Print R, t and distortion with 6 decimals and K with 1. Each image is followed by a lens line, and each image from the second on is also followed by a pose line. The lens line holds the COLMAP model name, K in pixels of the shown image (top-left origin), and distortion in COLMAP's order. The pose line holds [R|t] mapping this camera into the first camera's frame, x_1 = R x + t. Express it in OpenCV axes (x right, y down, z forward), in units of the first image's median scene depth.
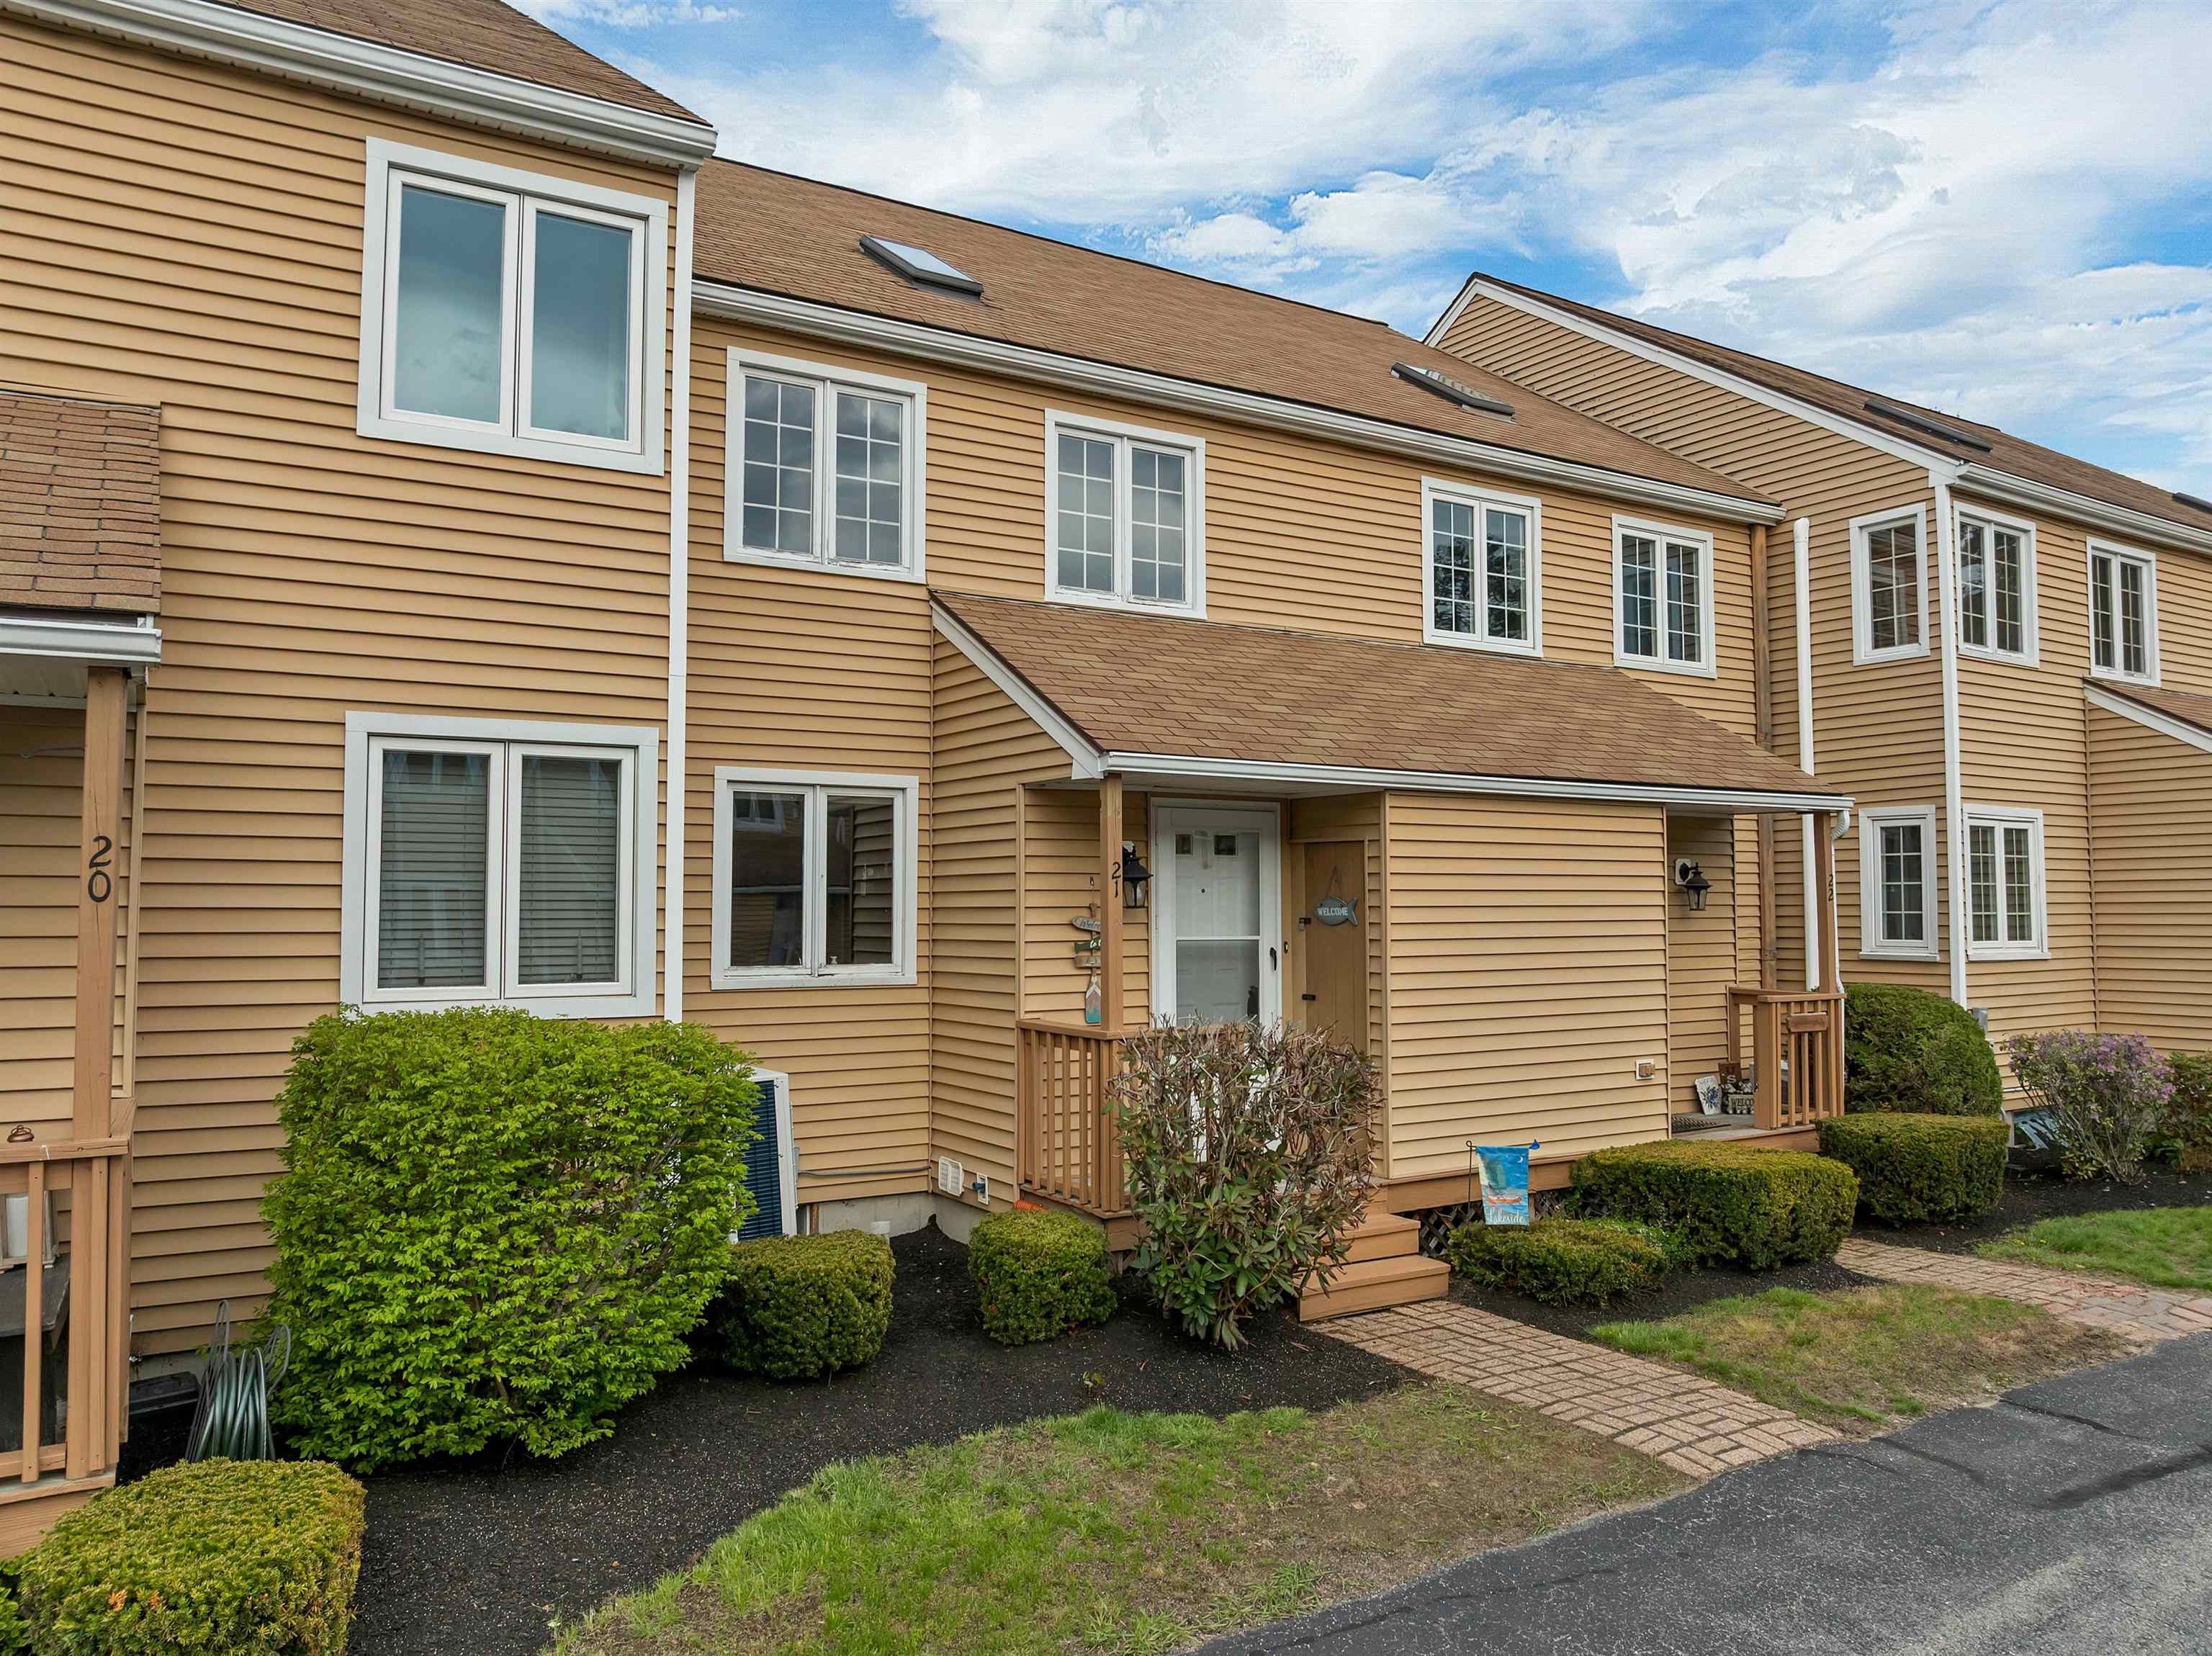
lens RADIAL K [[1586.4, 0, 1104.3], [0, 1586.4, 761.4], [0, 0, 1]] dist [-0.032726, -0.002857]
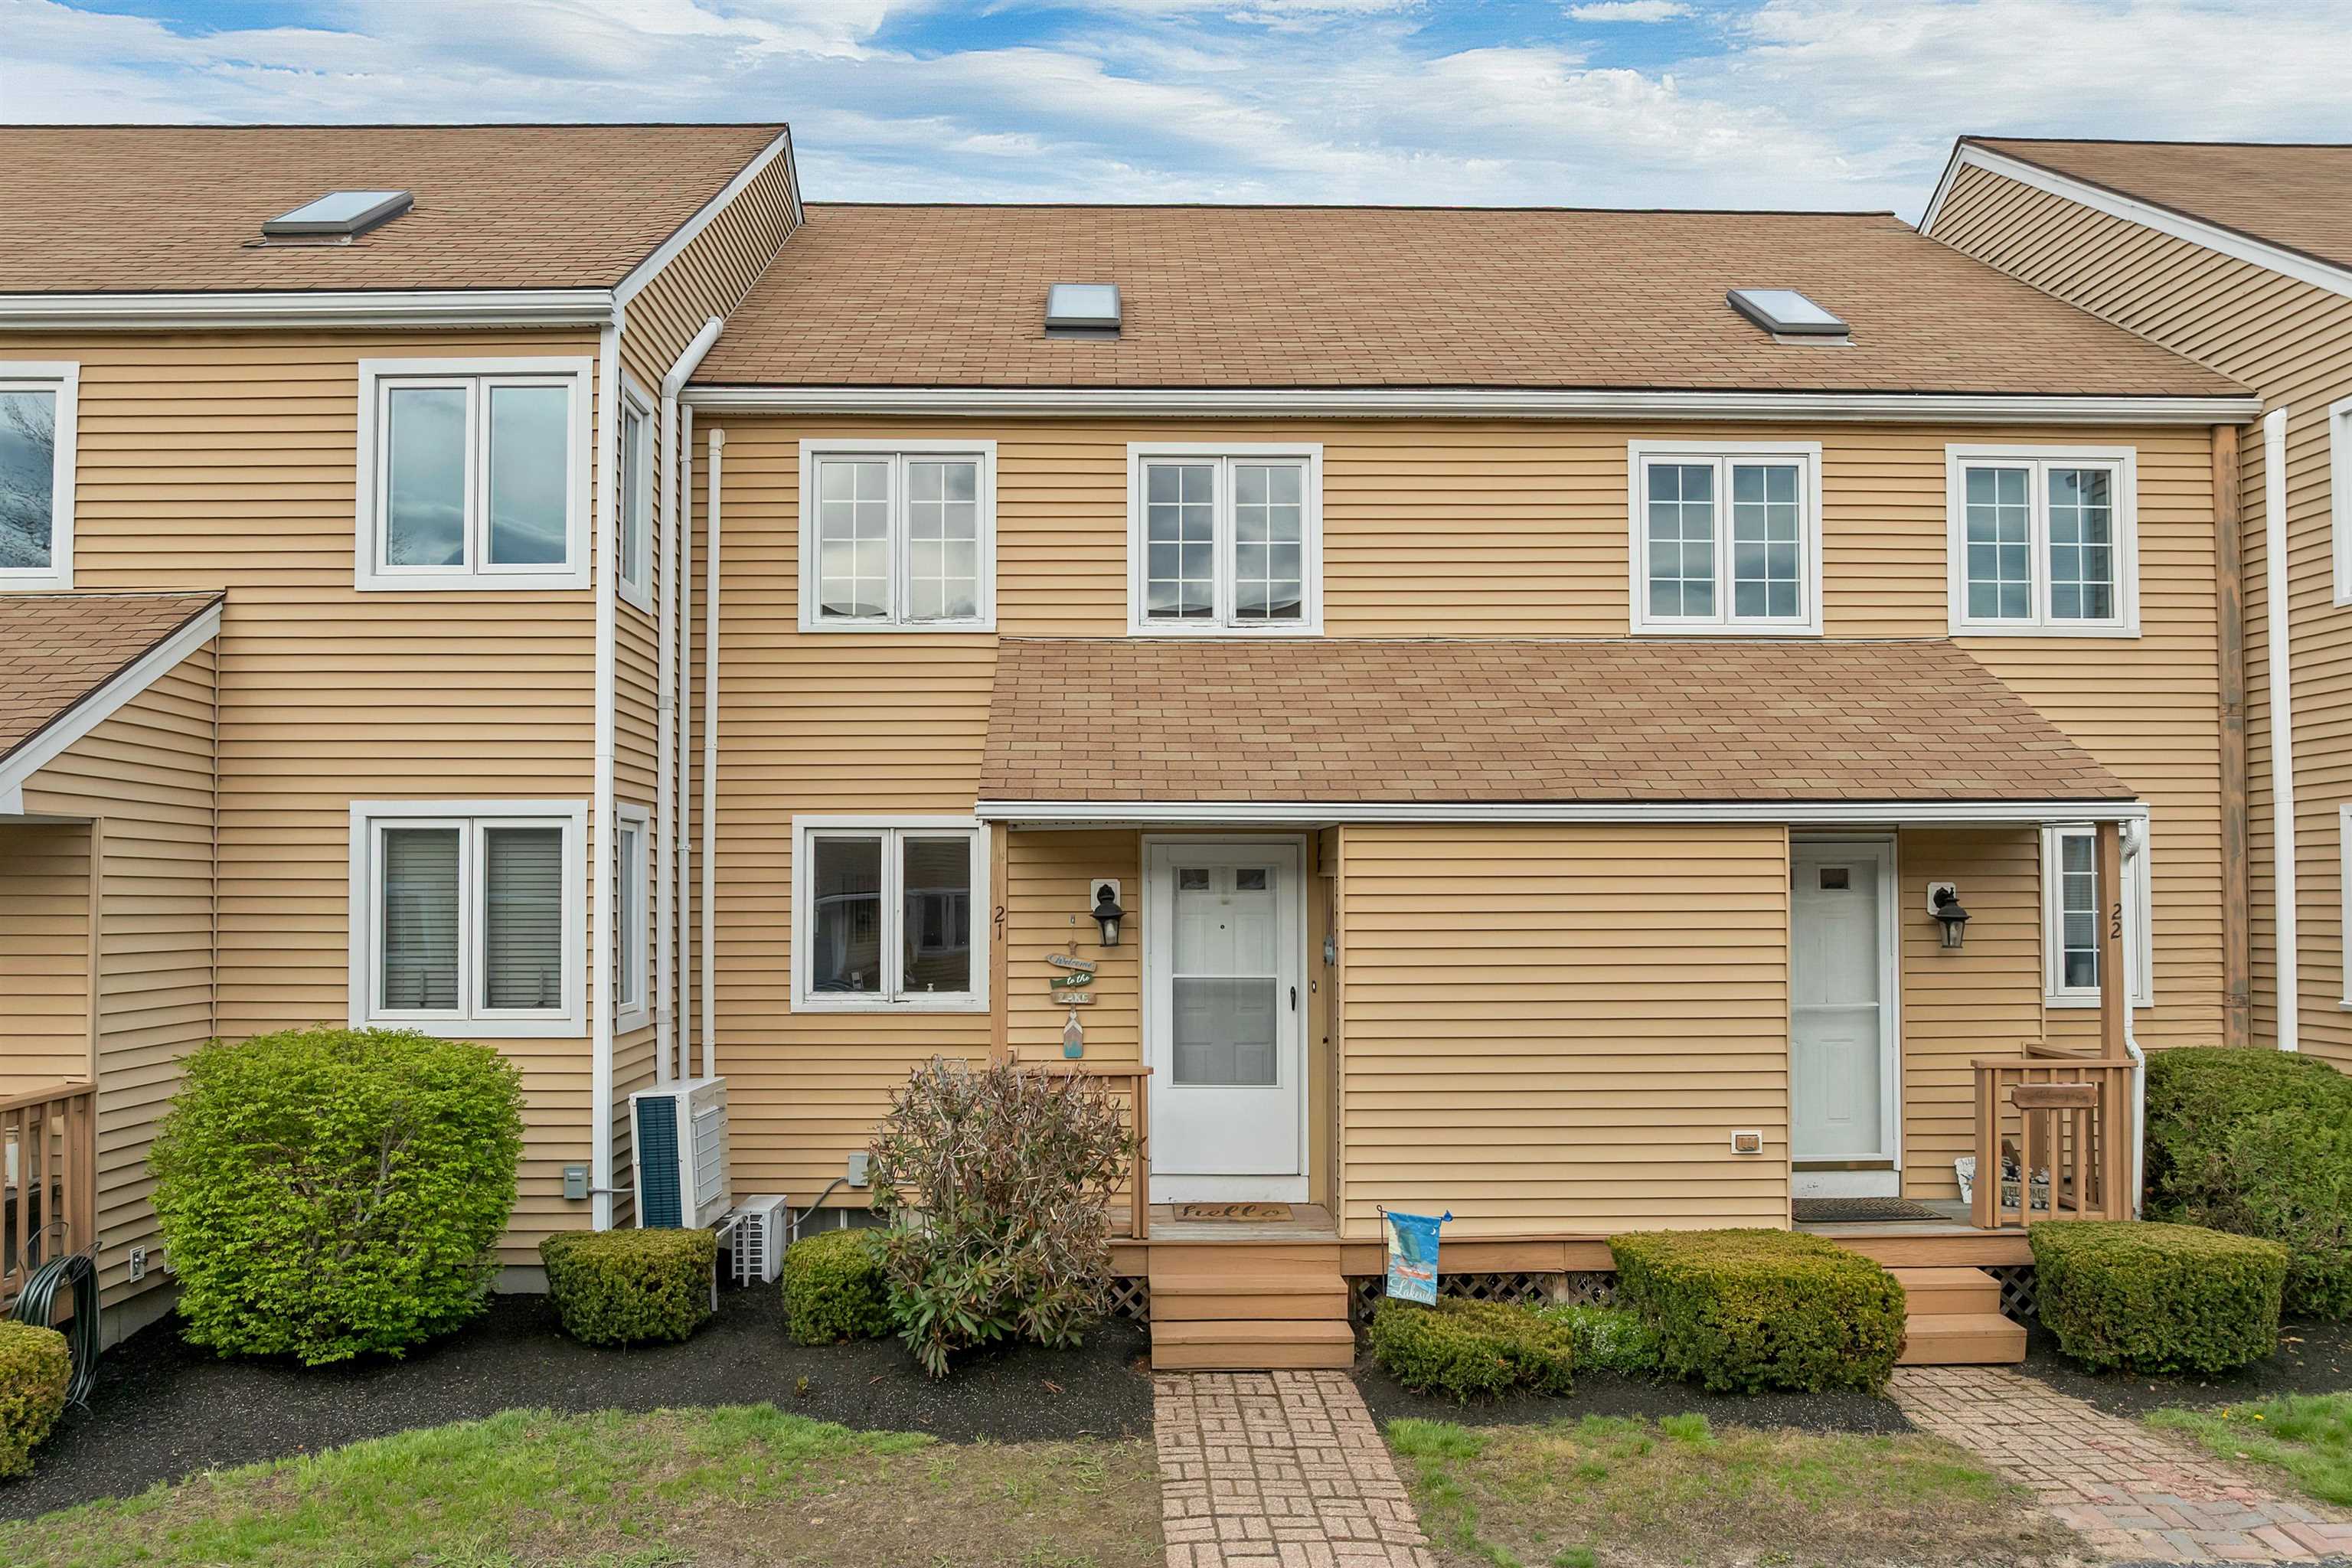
lens RADIAL K [[1693.6, 0, 1110.3], [0, 1693.6, 787.9], [0, 0, 1]] dist [-0.038997, 0.000607]
pose [[0.858711, -0.033204, -0.511383, 0.607761], [0.047576, 0.998754, 0.015040, -0.025825], [0.510247, -0.037245, 0.859221, 0.081613]]
